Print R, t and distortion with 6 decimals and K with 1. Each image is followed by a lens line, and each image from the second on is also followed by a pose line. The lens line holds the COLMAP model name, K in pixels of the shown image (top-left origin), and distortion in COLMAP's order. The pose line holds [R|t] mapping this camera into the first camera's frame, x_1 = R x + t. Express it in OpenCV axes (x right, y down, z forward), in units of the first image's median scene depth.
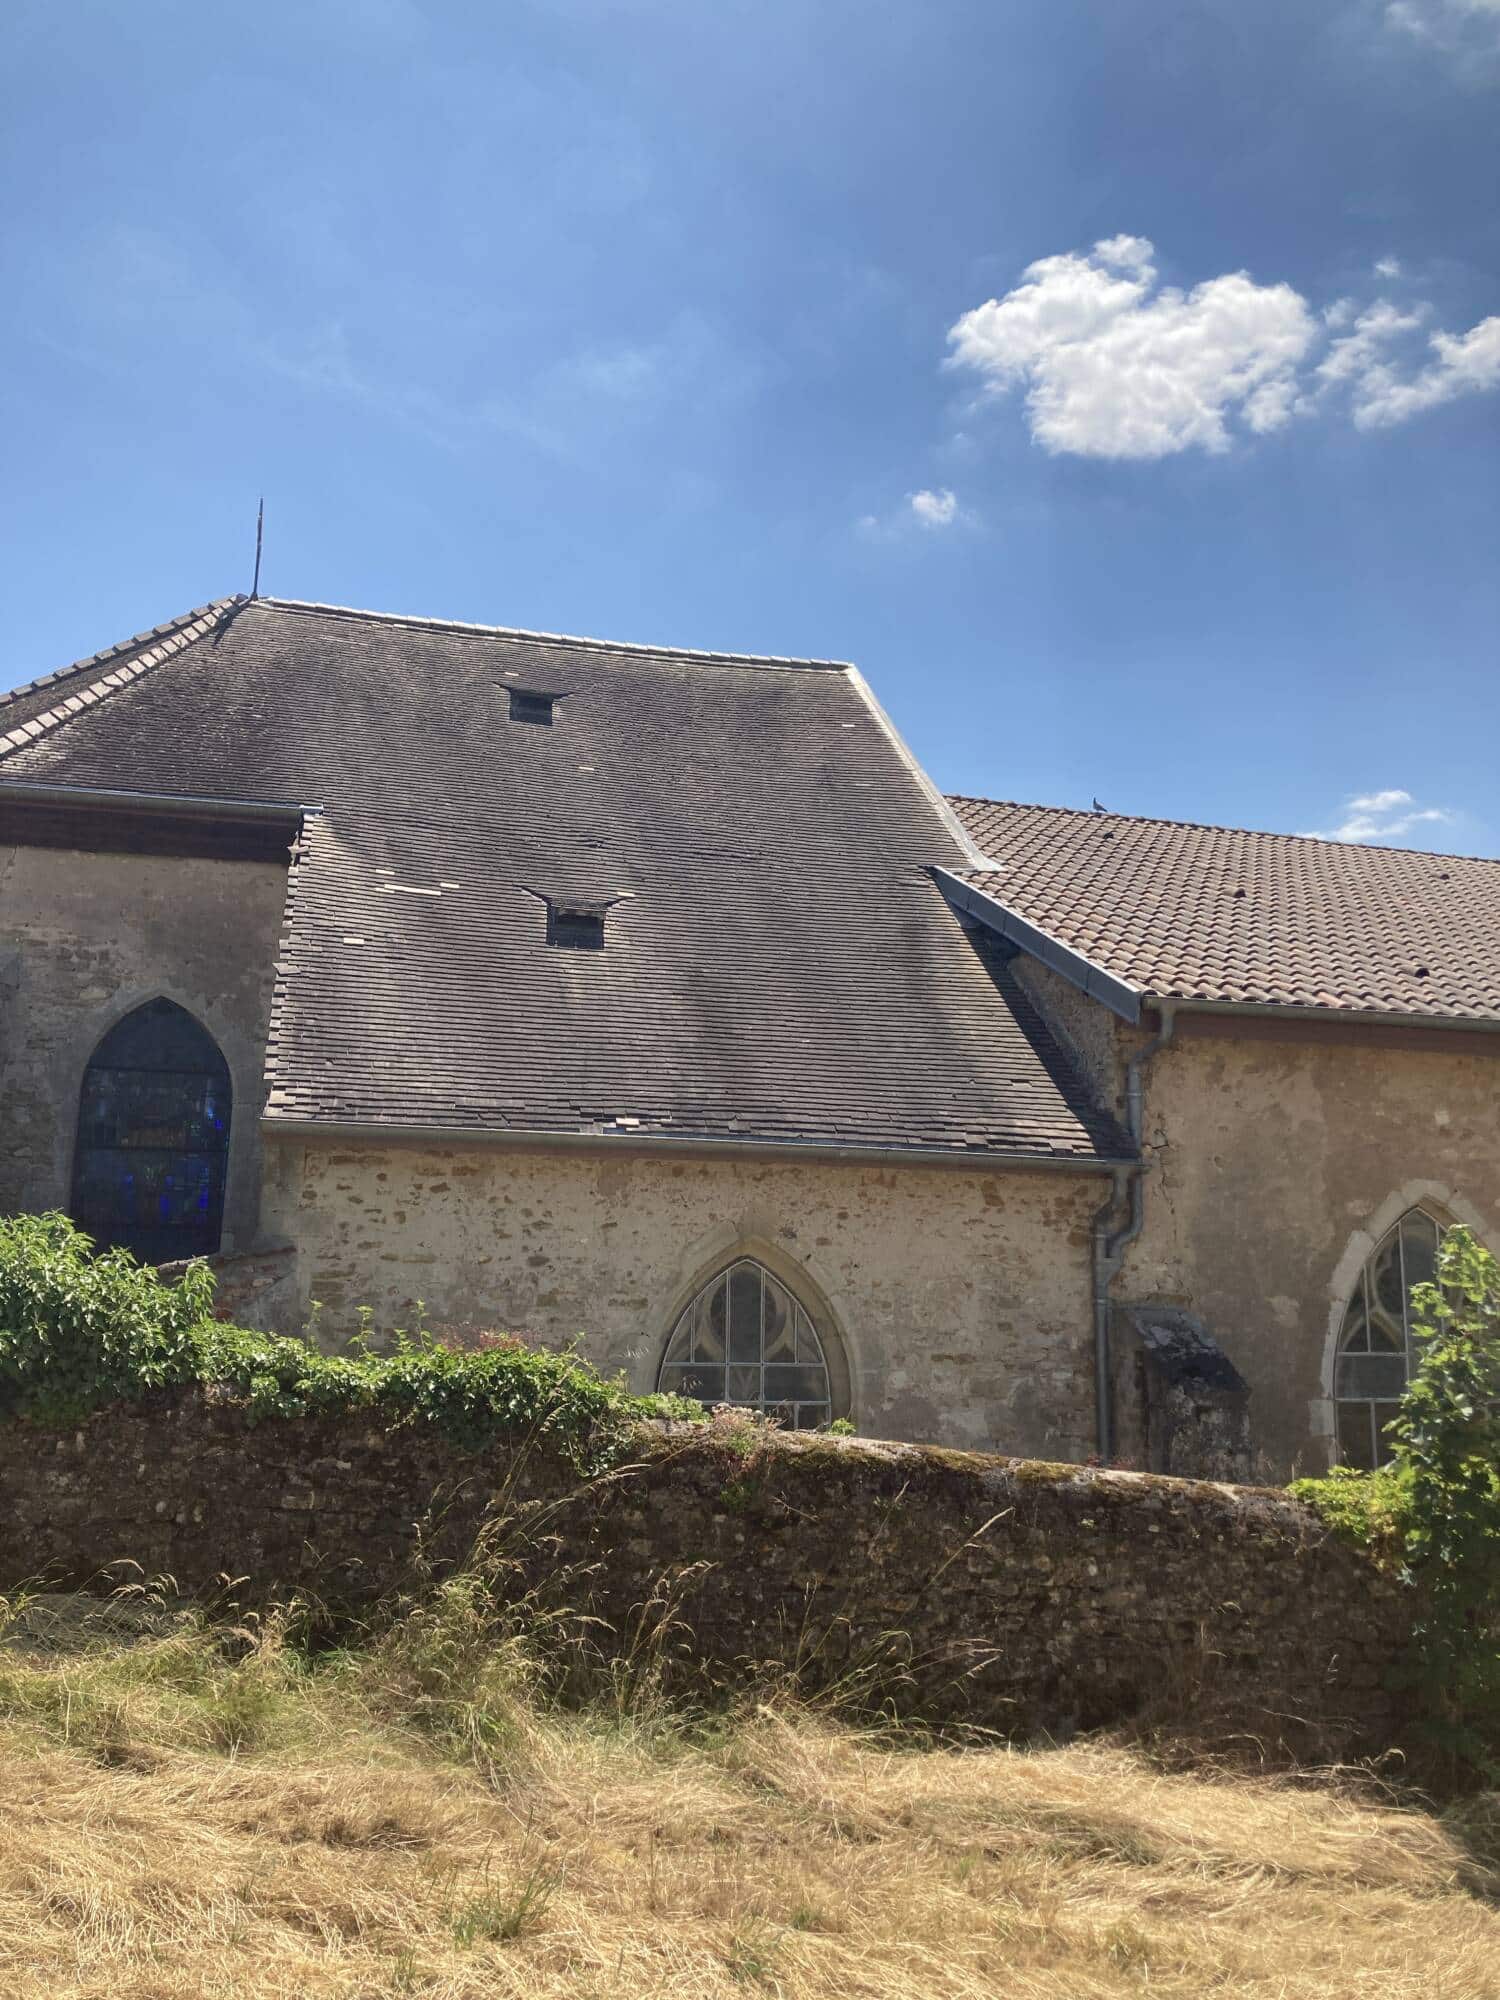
lens RADIAL K [[1626.6, 0, 750.0], [0, 1626.6, 1000.0], [0, 0, 1]] dist [-0.008114, -0.007528]
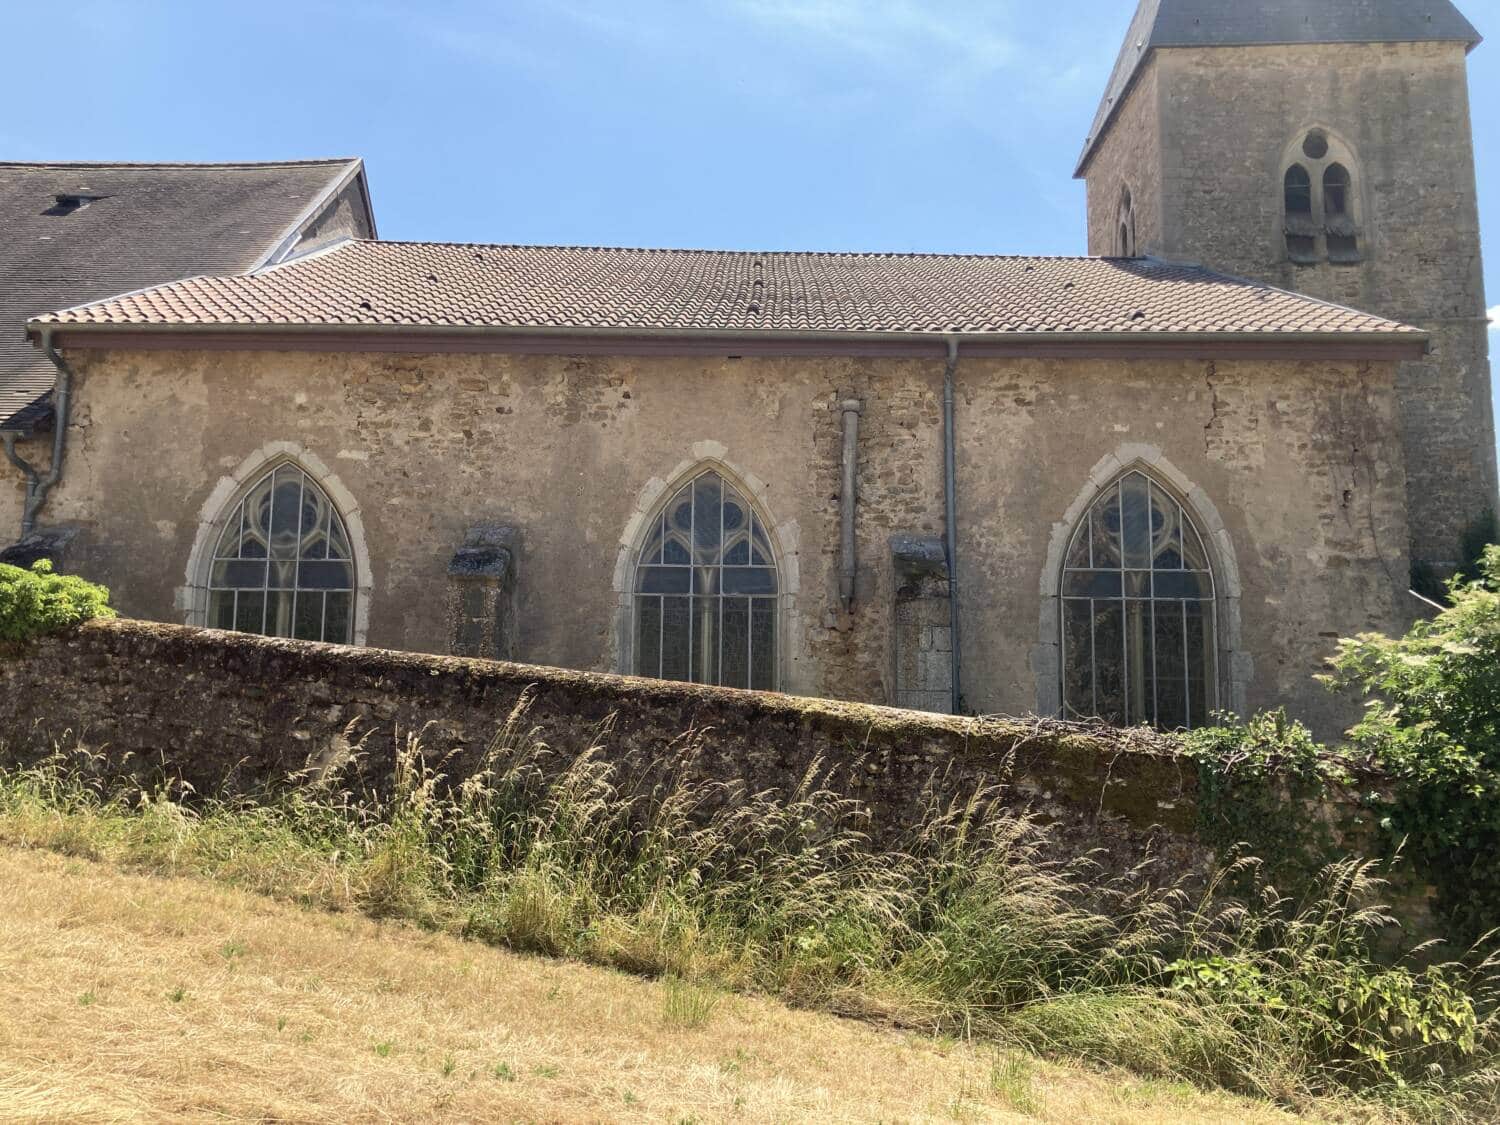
lens RADIAL K [[1220.0, 0, 750.0], [0, 1220.0, 562.5], [0, 0, 1]] dist [-0.008114, -0.007528]
pose [[0.966917, -0.038443, -0.252176, 1.117159], [0.056957, 0.996158, 0.066529, 0.174227], [0.248649, -0.078691, 0.965392, 0.041470]]
